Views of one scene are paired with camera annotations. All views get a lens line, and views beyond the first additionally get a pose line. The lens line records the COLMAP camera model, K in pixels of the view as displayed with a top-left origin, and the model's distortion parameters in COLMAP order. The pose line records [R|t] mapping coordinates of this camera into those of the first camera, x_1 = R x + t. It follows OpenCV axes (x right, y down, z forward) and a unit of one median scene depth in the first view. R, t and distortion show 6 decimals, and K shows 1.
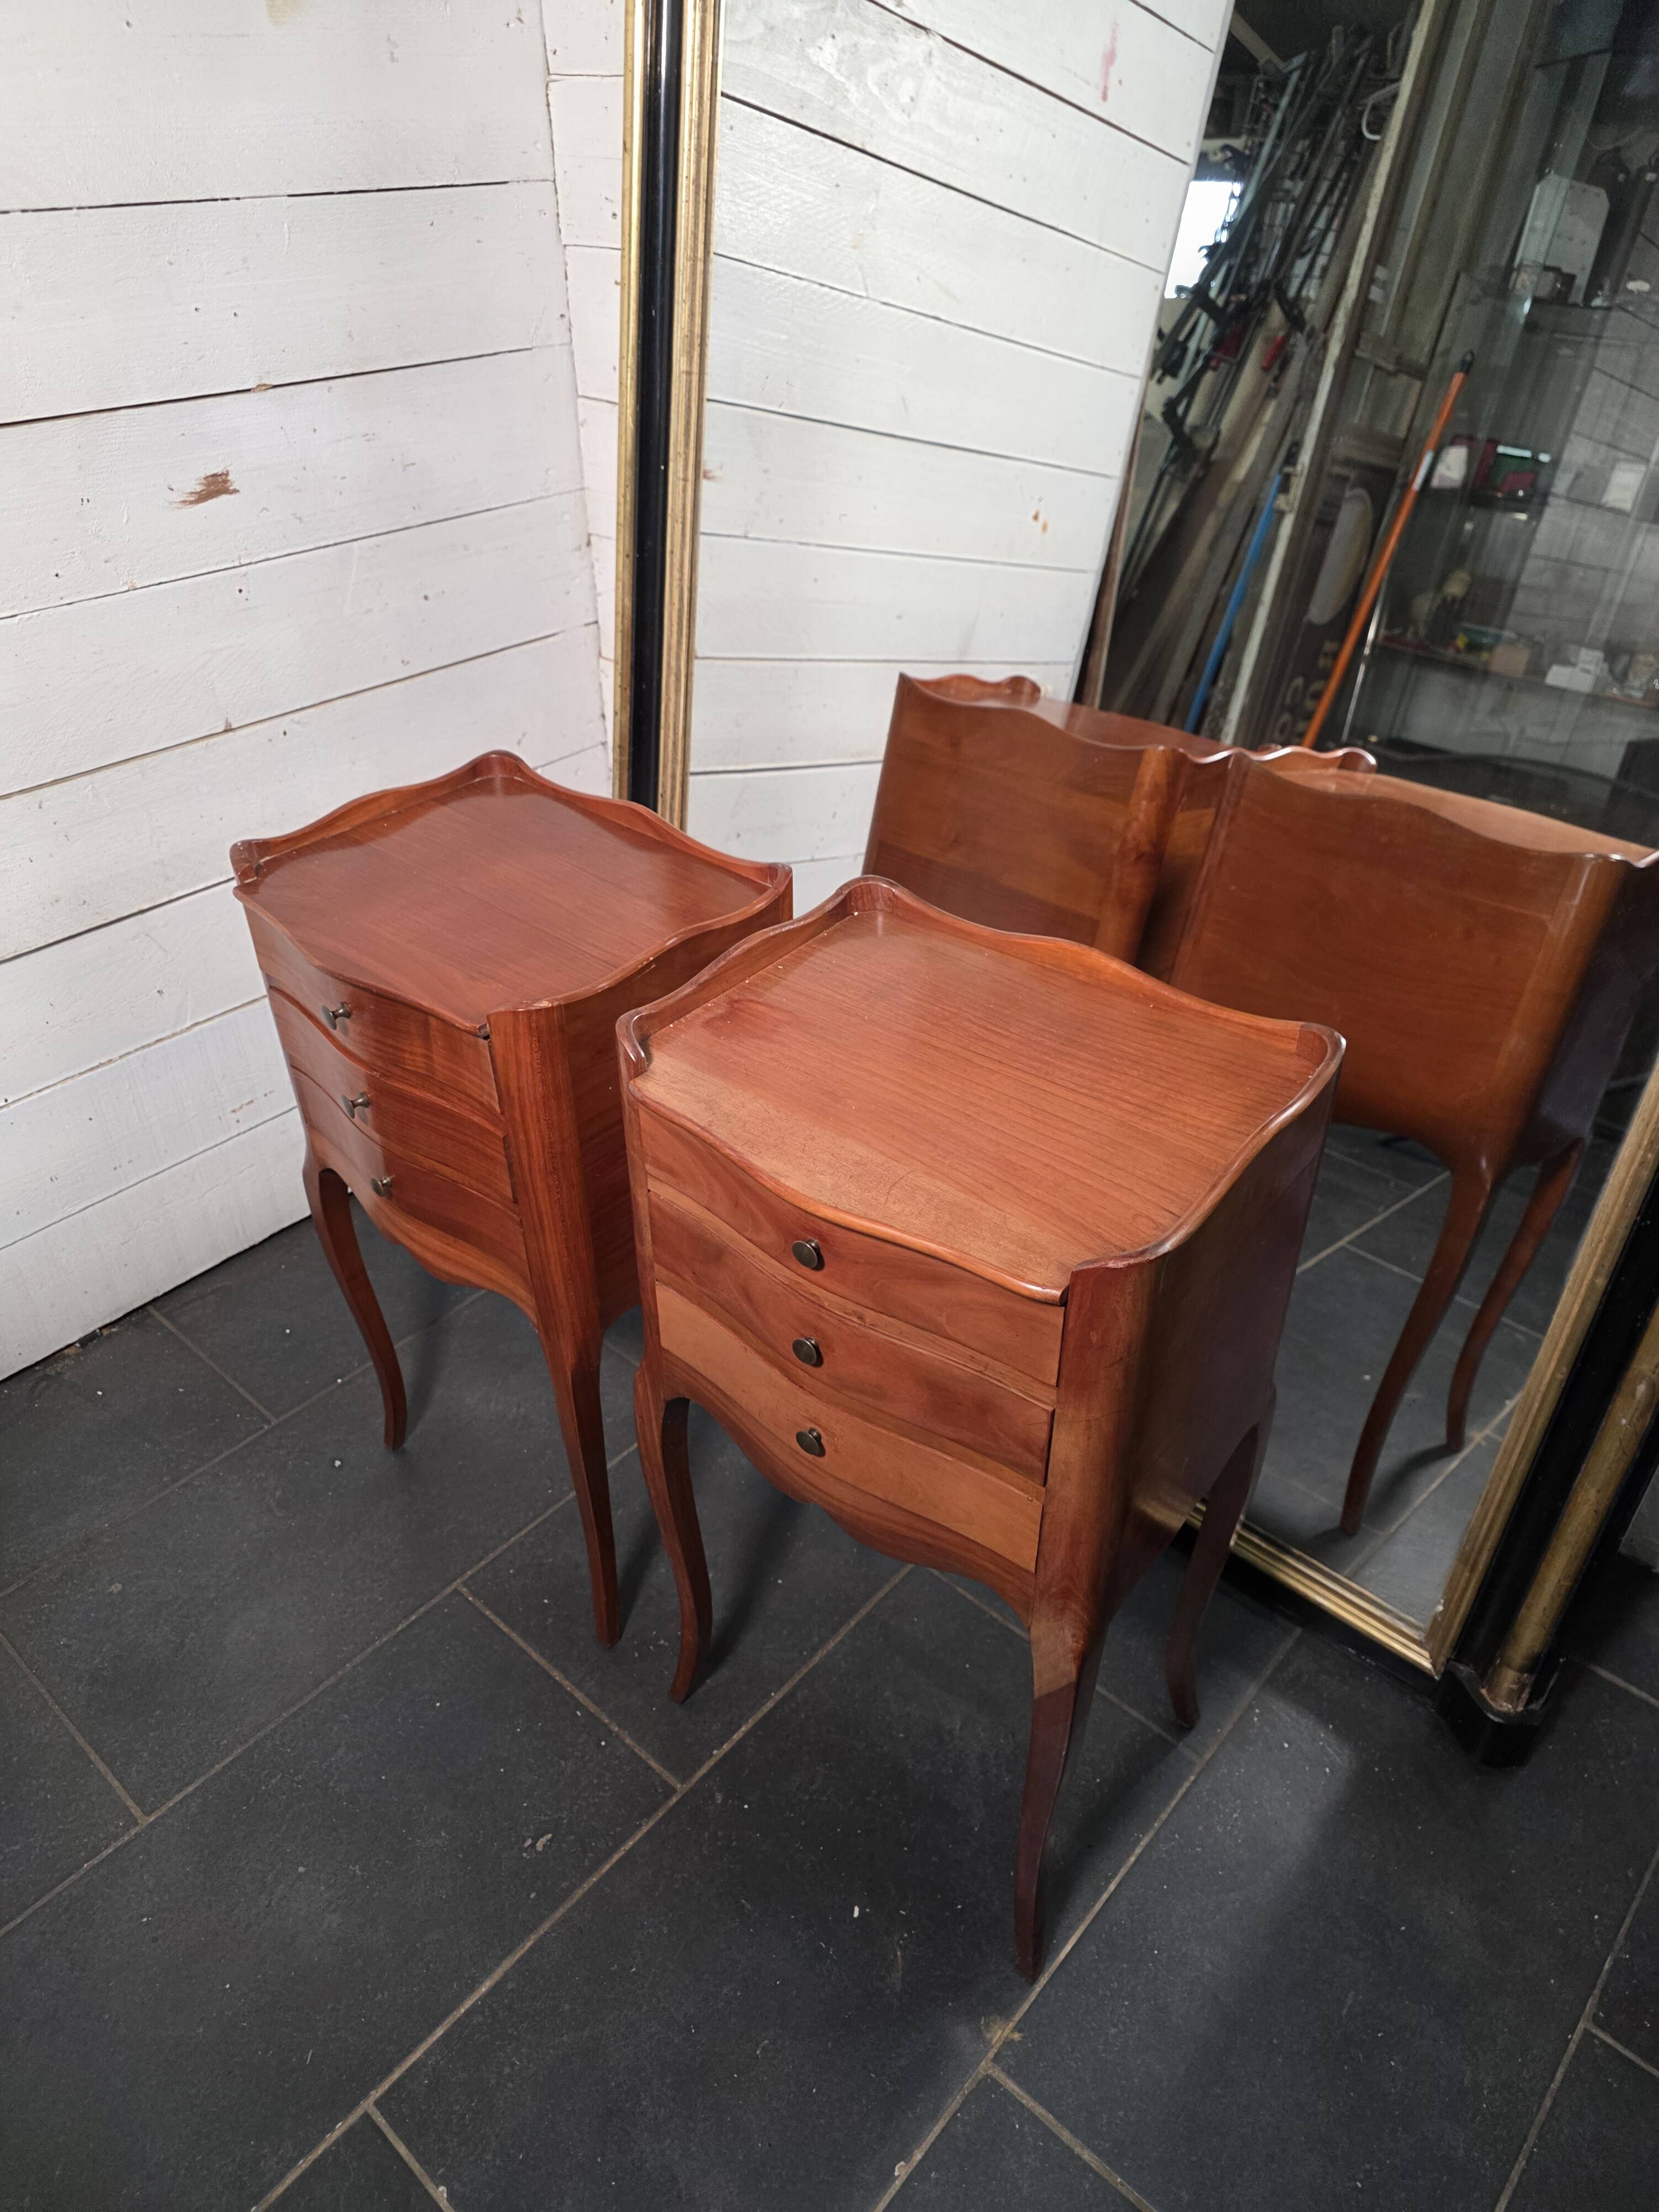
lens RADIAL K [[1489.3, 0, 819.7], [0, 1489.3, 1087.1], [0, 0, 1]] dist [0.034608, -0.027681]
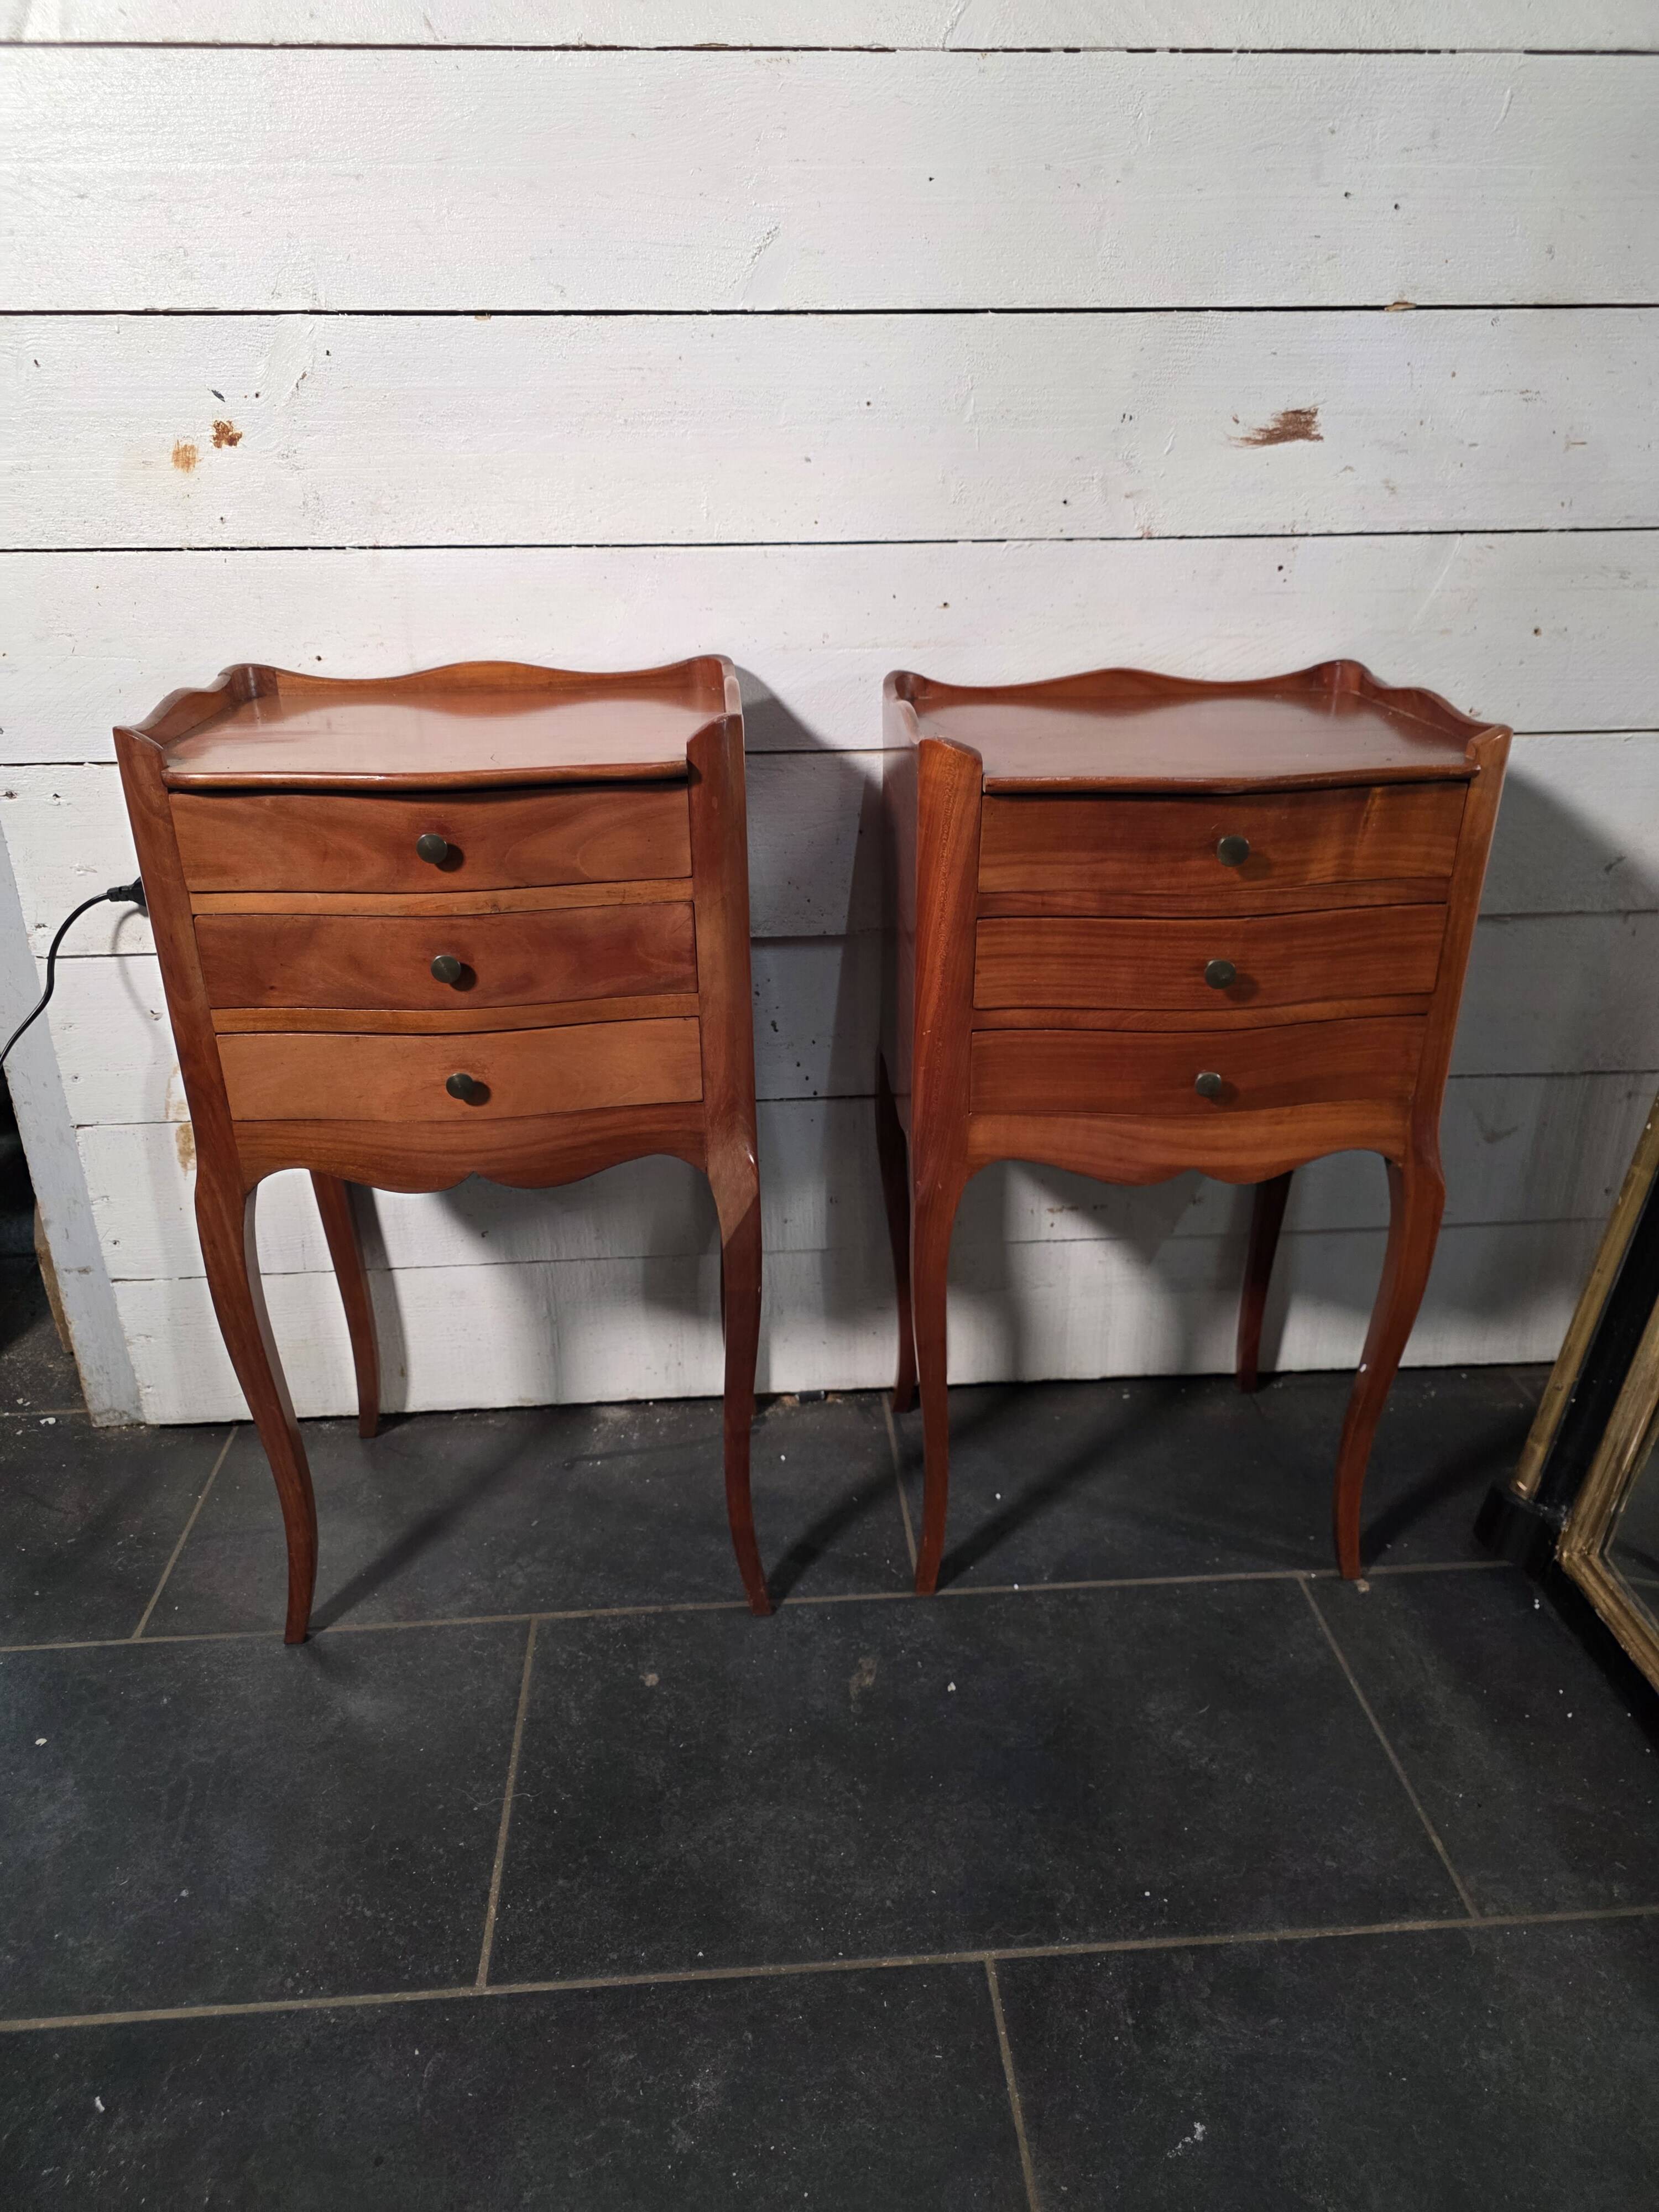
lens RADIAL K [[1489.3, 0, 817.4], [0, 1489.3, 1095.7], [0, 0, 1]] dist [0.034608, -0.027681]
pose [[0.715097, 0.282343, -0.639468, 0.016134], [-0.387057, 0.921692, -0.025881, 0.036870], [0.582085, 0.266018, 0.768382, 0.387637]]
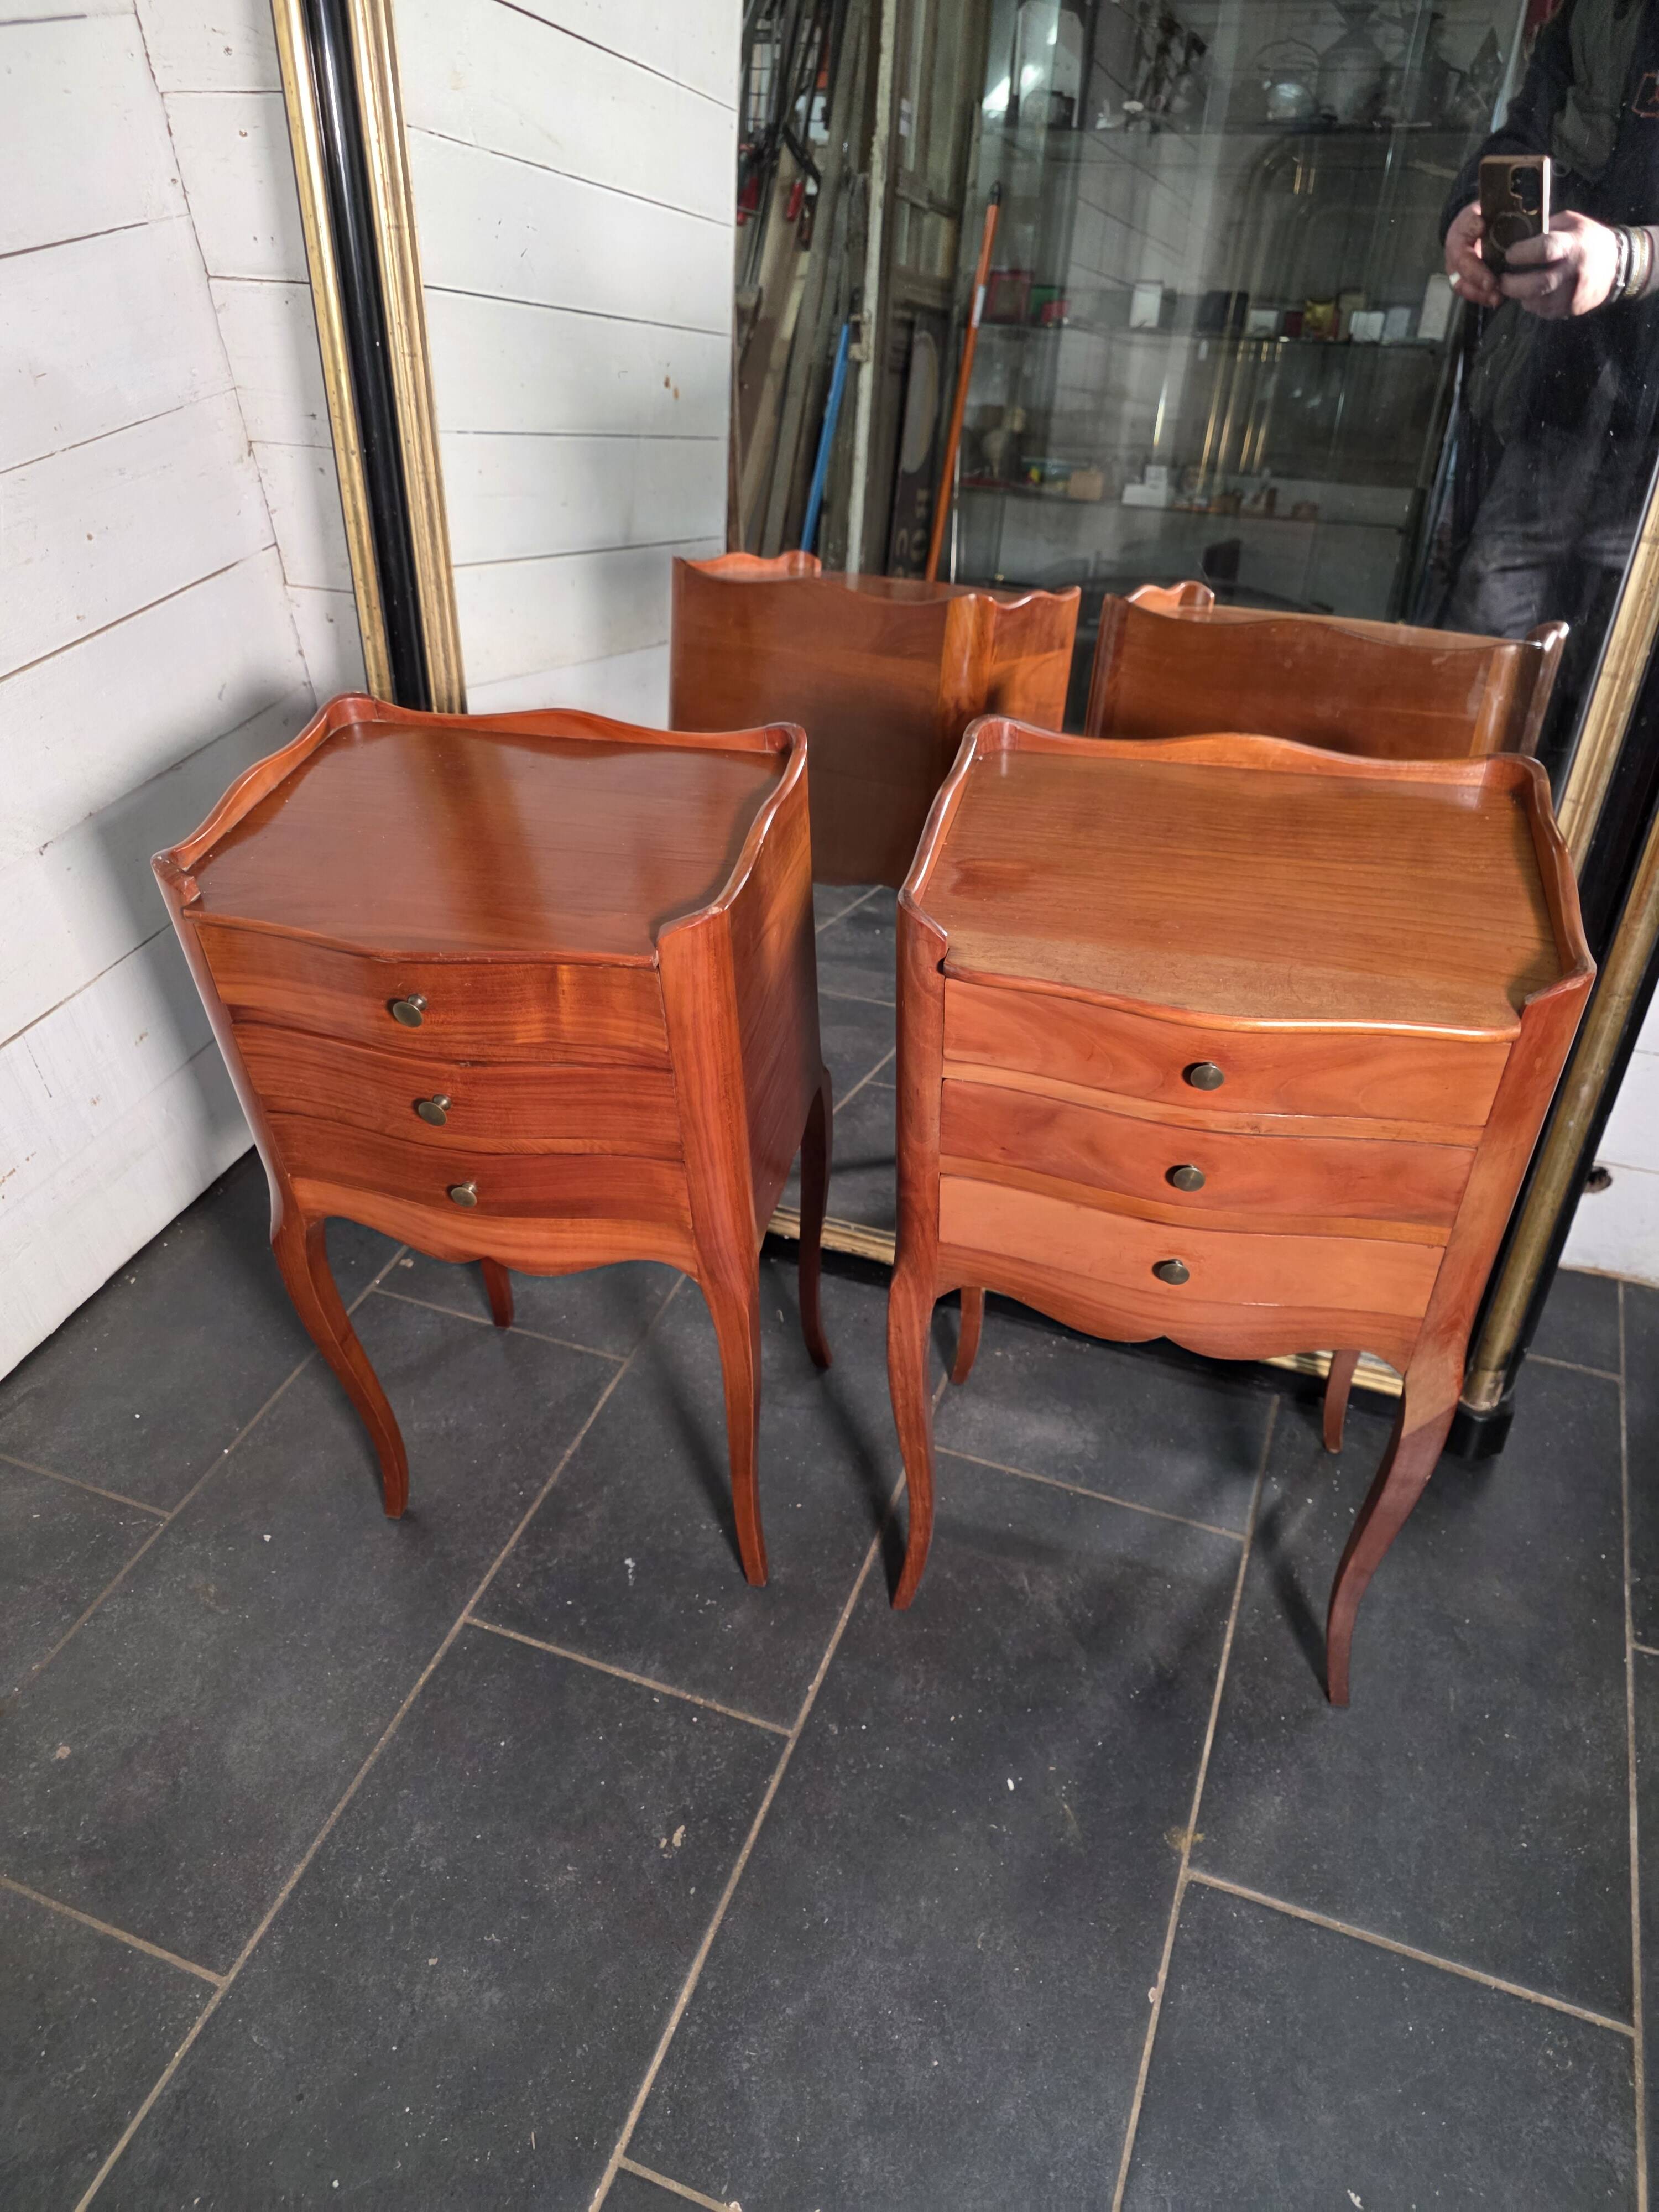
lens RADIAL K [[1489.3, 0, 836.3], [0, 1489.3, 1108.5], [0, 0, 1]] dist [0.034608, -0.027681]
pose [[0.934816, -0.235552, 0.265770, -0.216359], [0.216451, 0.971215, 0.099448, -0.011419], [-0.281545, -0.035439, 0.958893, 0.079591]]
